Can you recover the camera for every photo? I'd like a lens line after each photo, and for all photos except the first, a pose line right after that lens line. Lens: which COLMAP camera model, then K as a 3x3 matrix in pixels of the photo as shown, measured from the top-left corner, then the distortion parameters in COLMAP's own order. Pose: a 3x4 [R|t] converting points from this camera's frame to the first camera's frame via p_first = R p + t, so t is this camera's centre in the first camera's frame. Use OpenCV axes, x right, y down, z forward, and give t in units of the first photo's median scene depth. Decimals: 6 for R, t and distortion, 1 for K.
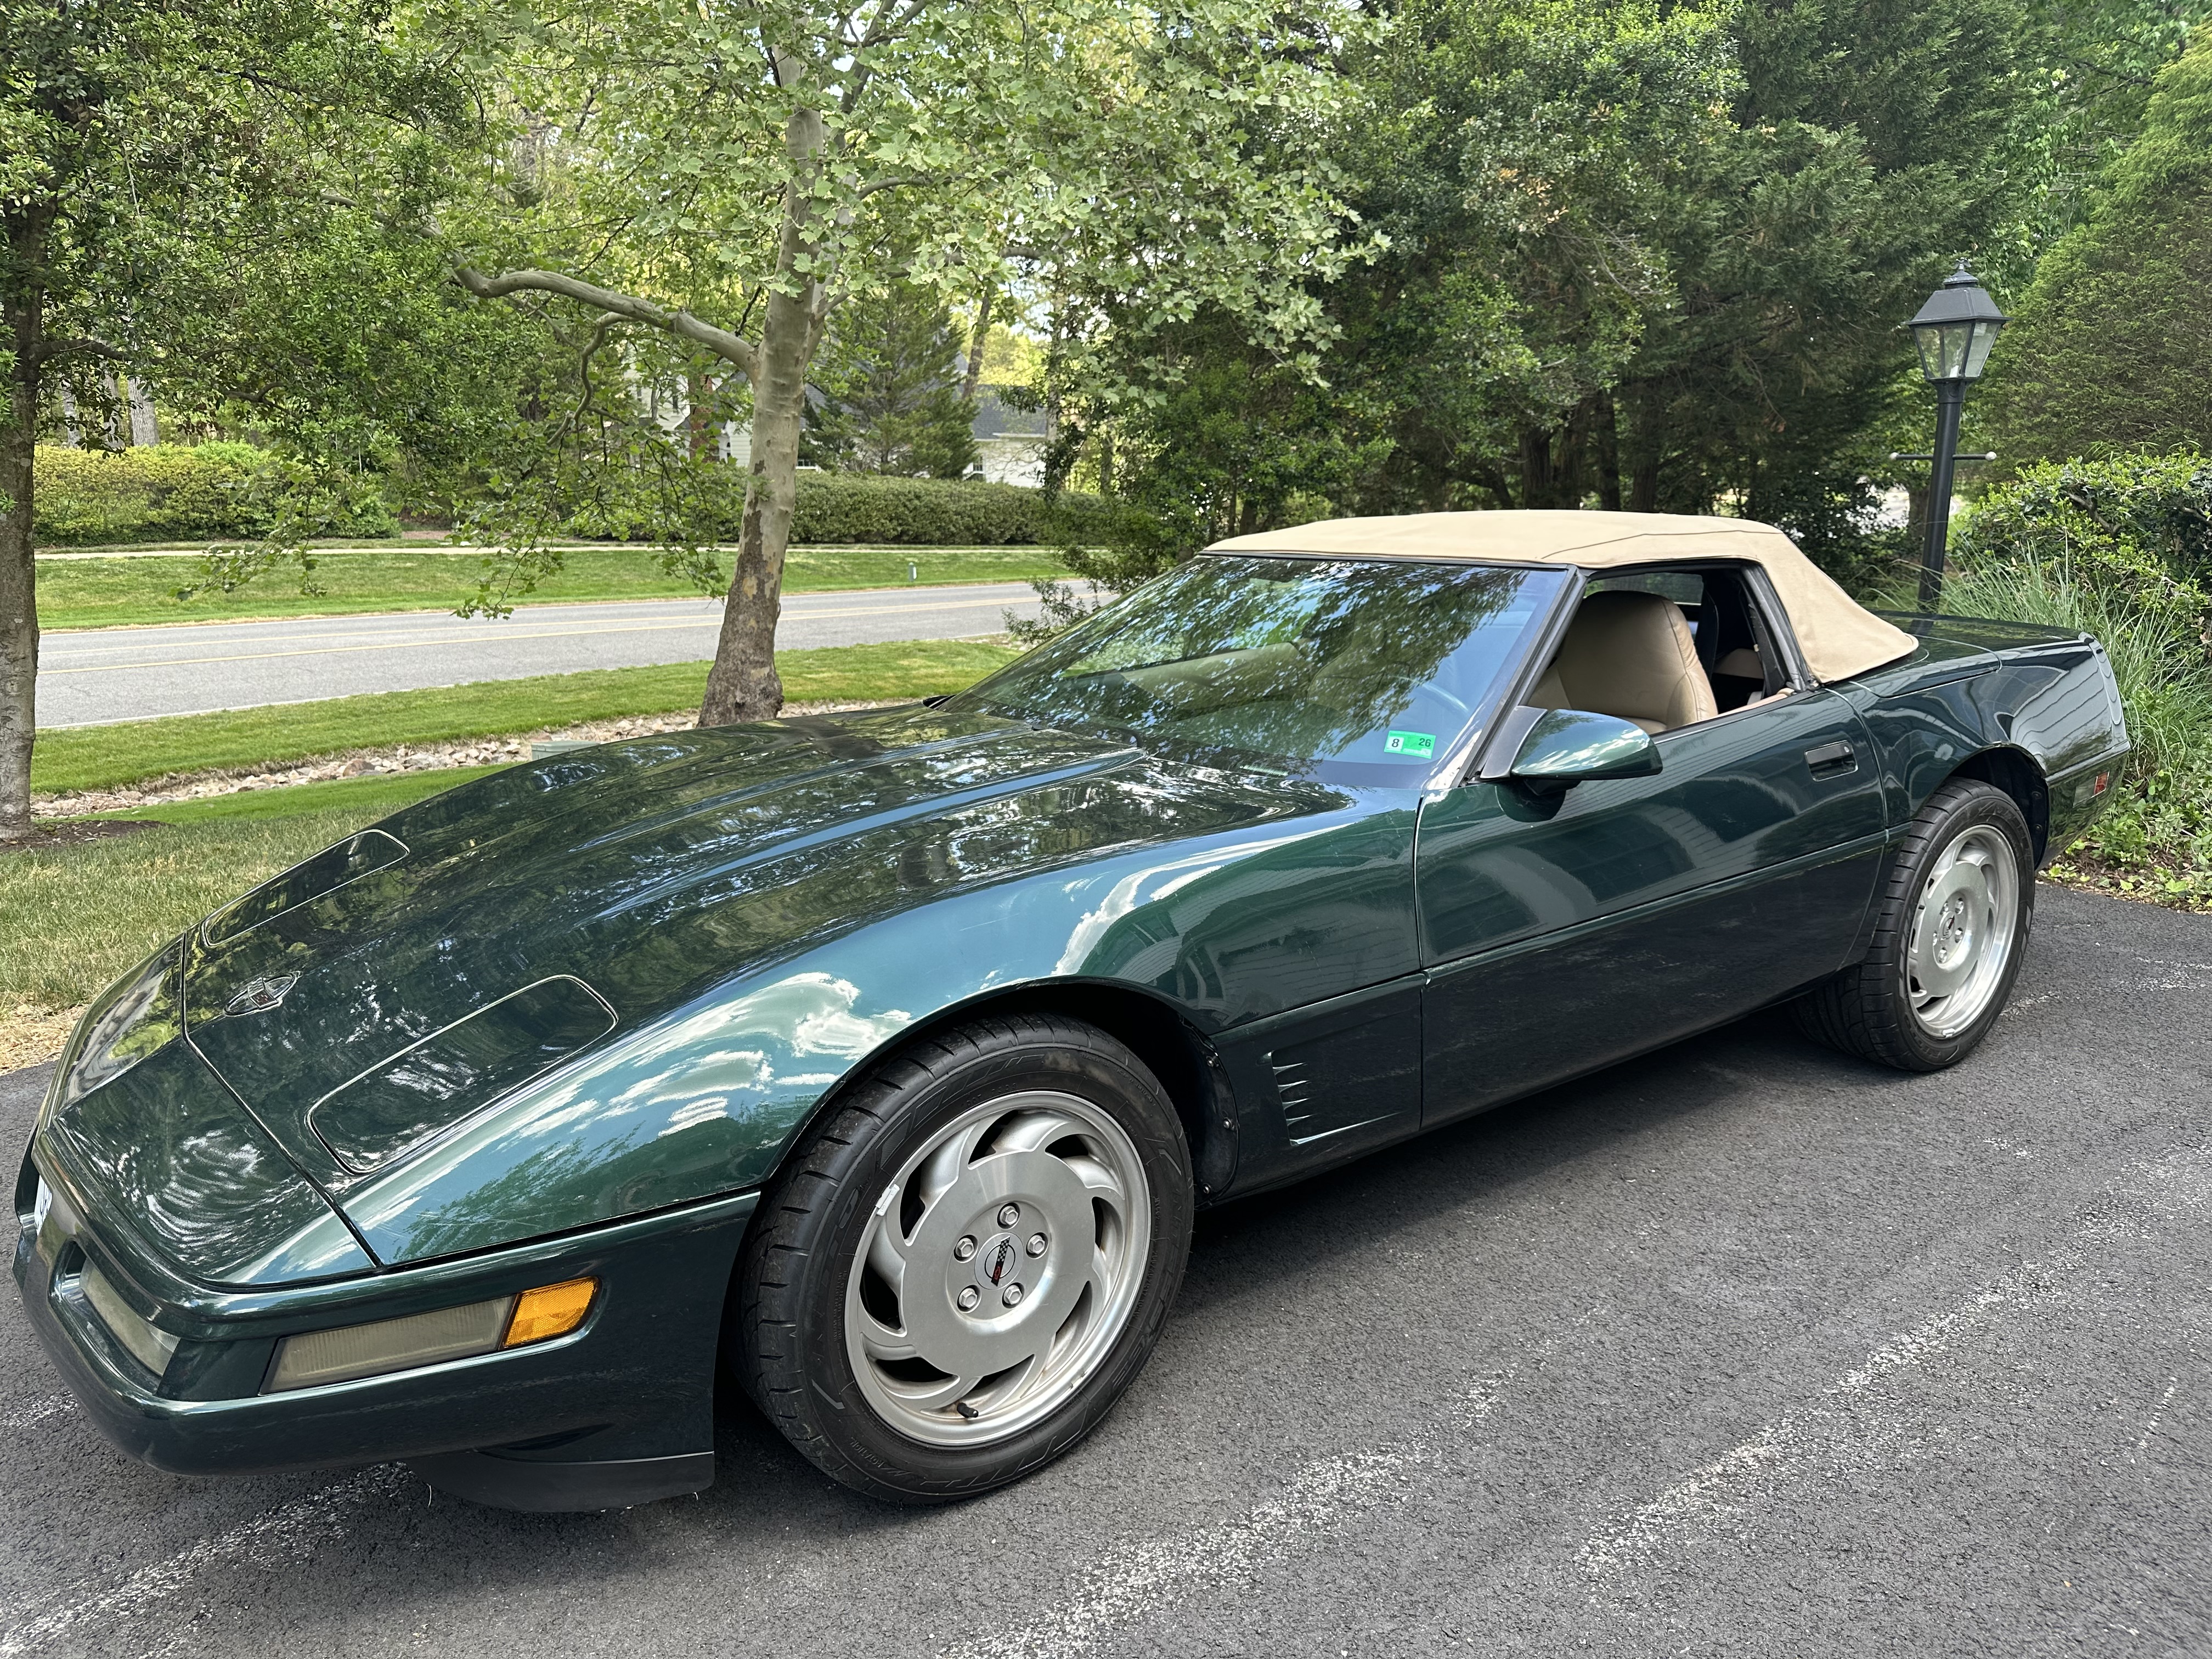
lens RADIAL K [[1606.5, 0, 1122.9], [0, 1606.5, 831.0], [0, 0, 1]] dist [0.023181, -0.034554]
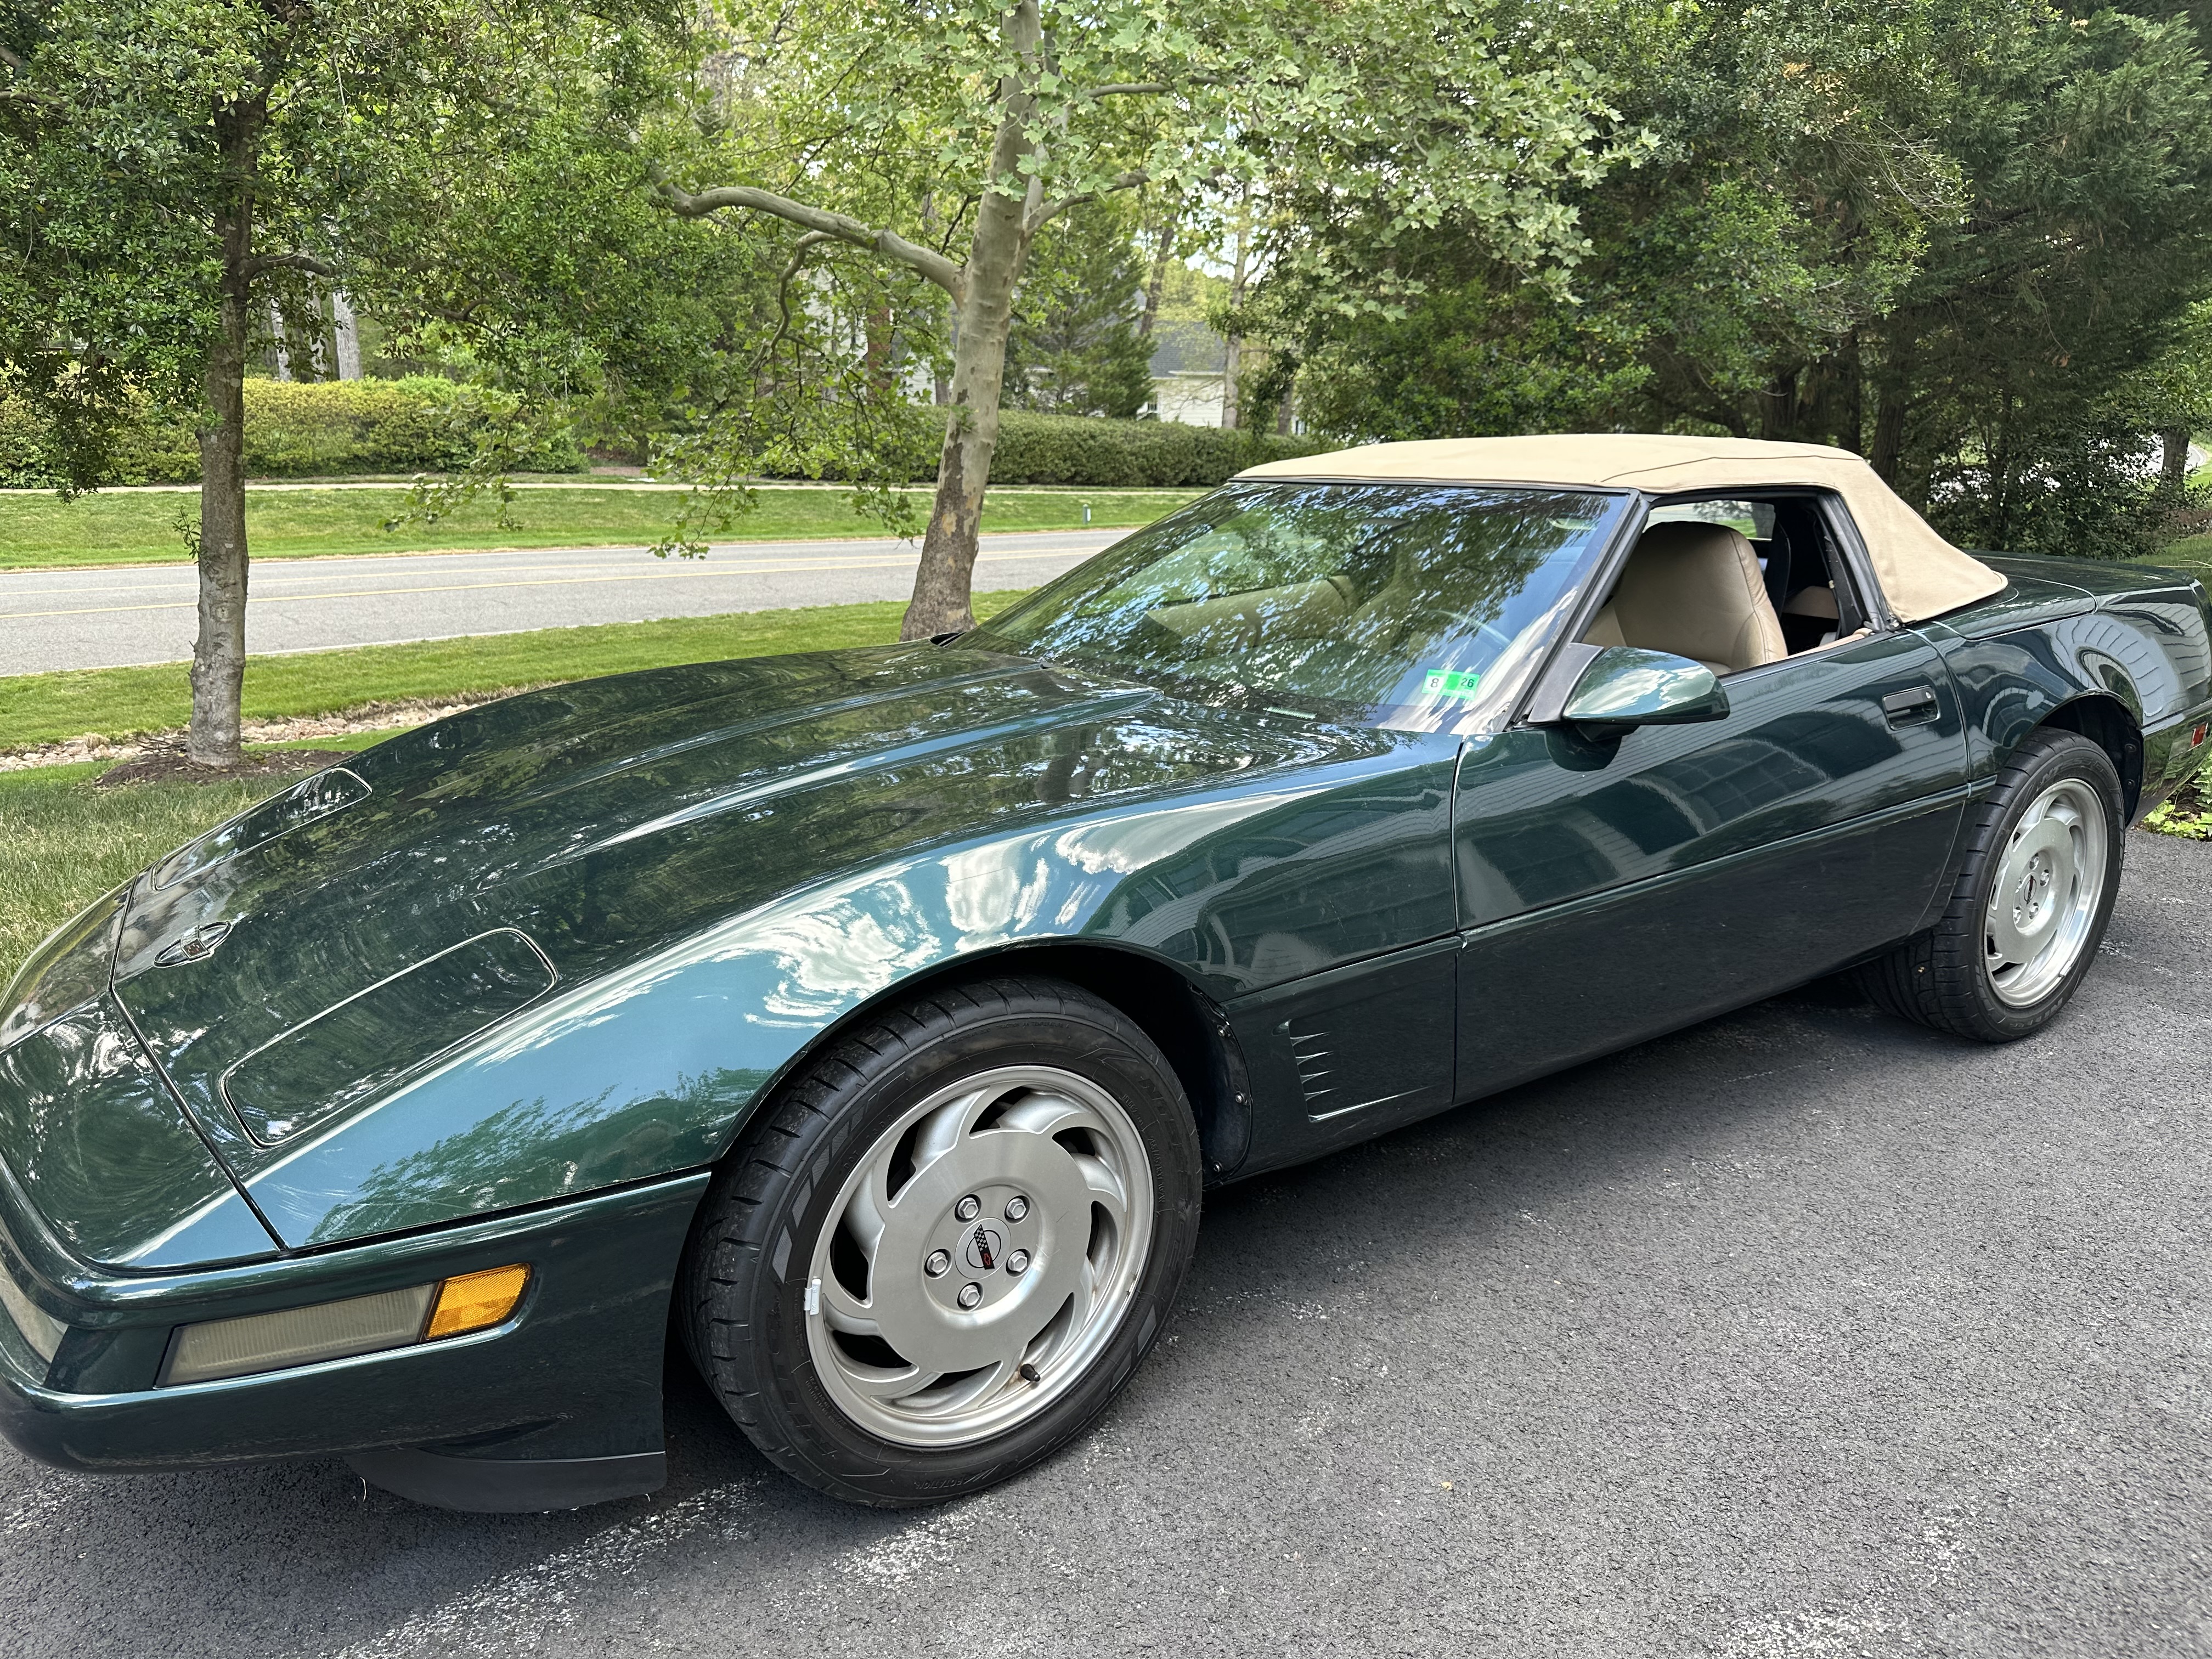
lens RADIAL K [[1606.5, 0, 1115.5], [0, 1606.5, 860.5], [0, 0, 1]] dist [0.023181, -0.034554]
pose [[0.994427, 0.034013, -0.099793, -0.045459], [-0.028906, 0.998219, 0.052182, -0.005725], [0.101390, -0.049006, 0.993639, 0.072511]]
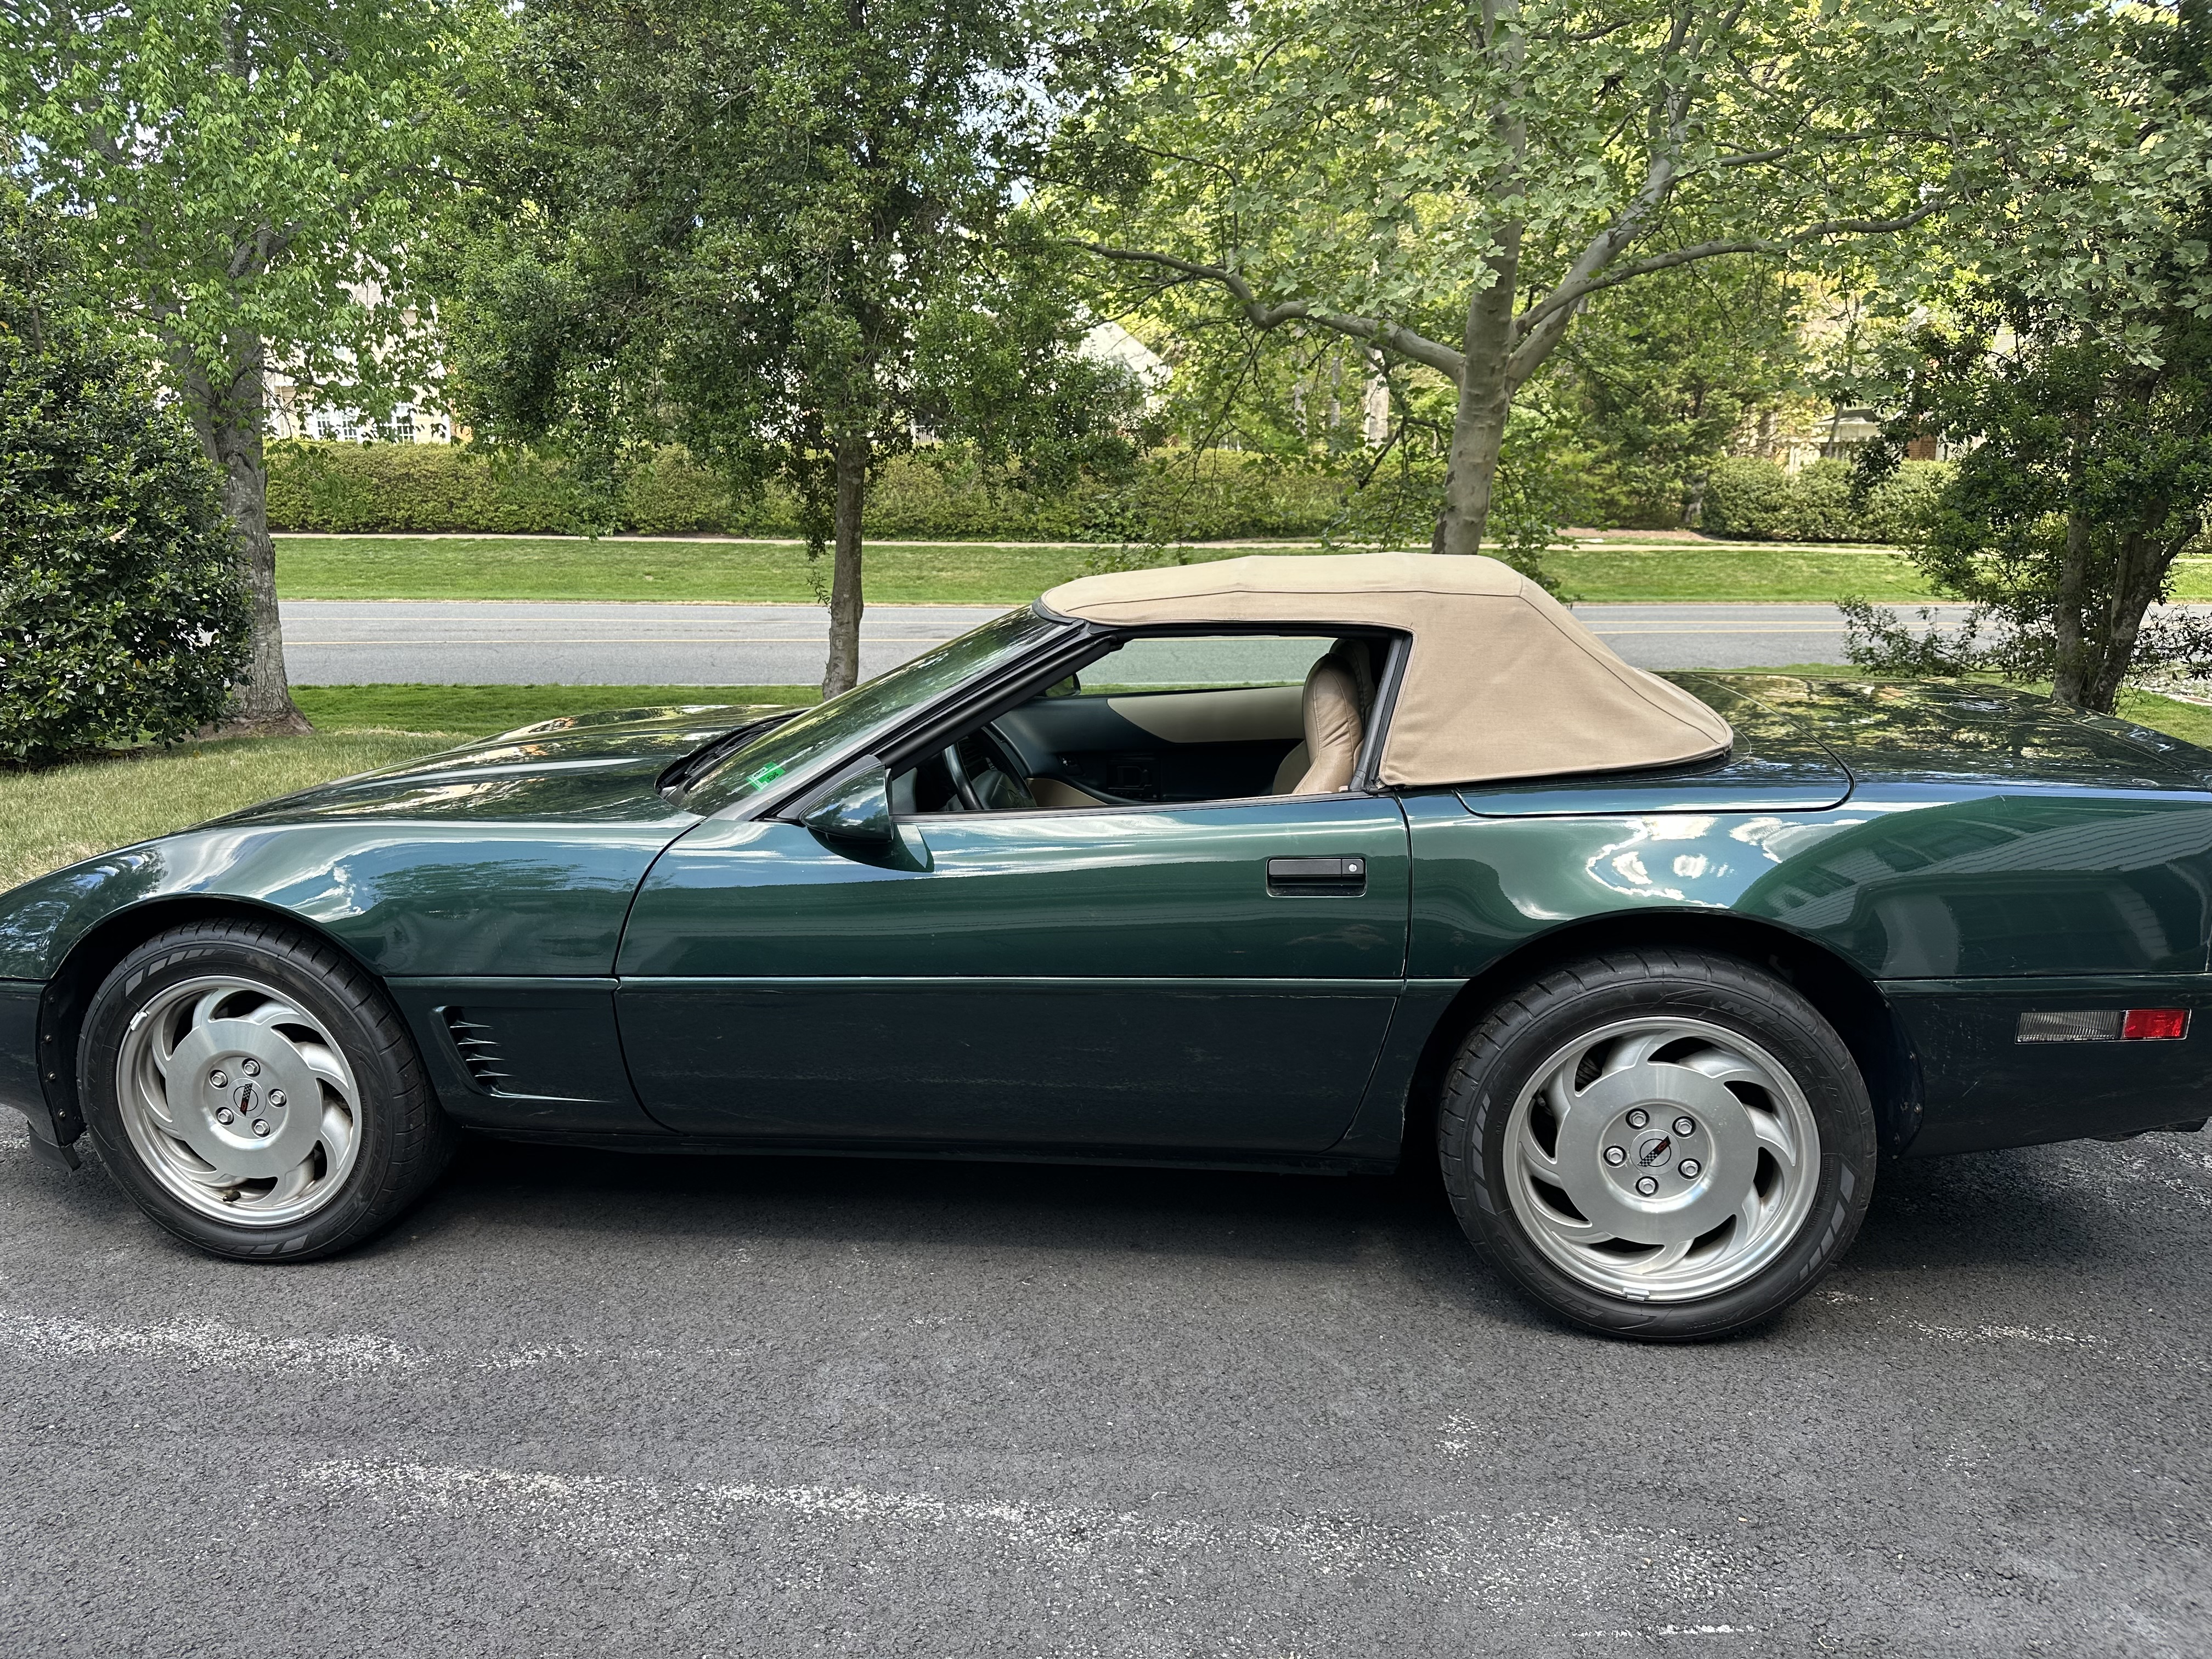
lens RADIAL K [[1606.5, 0, 1089.6], [0, 1606.5, 824.5], [0, 0, 1]] dist [0.023181, -0.034554]
pose [[0.704497, 0.145769, -0.694576, 0.478955], [-0.145090, 0.987591, 0.060101, -0.053105], [0.694718, 0.058435, 0.716905, 0.177035]]
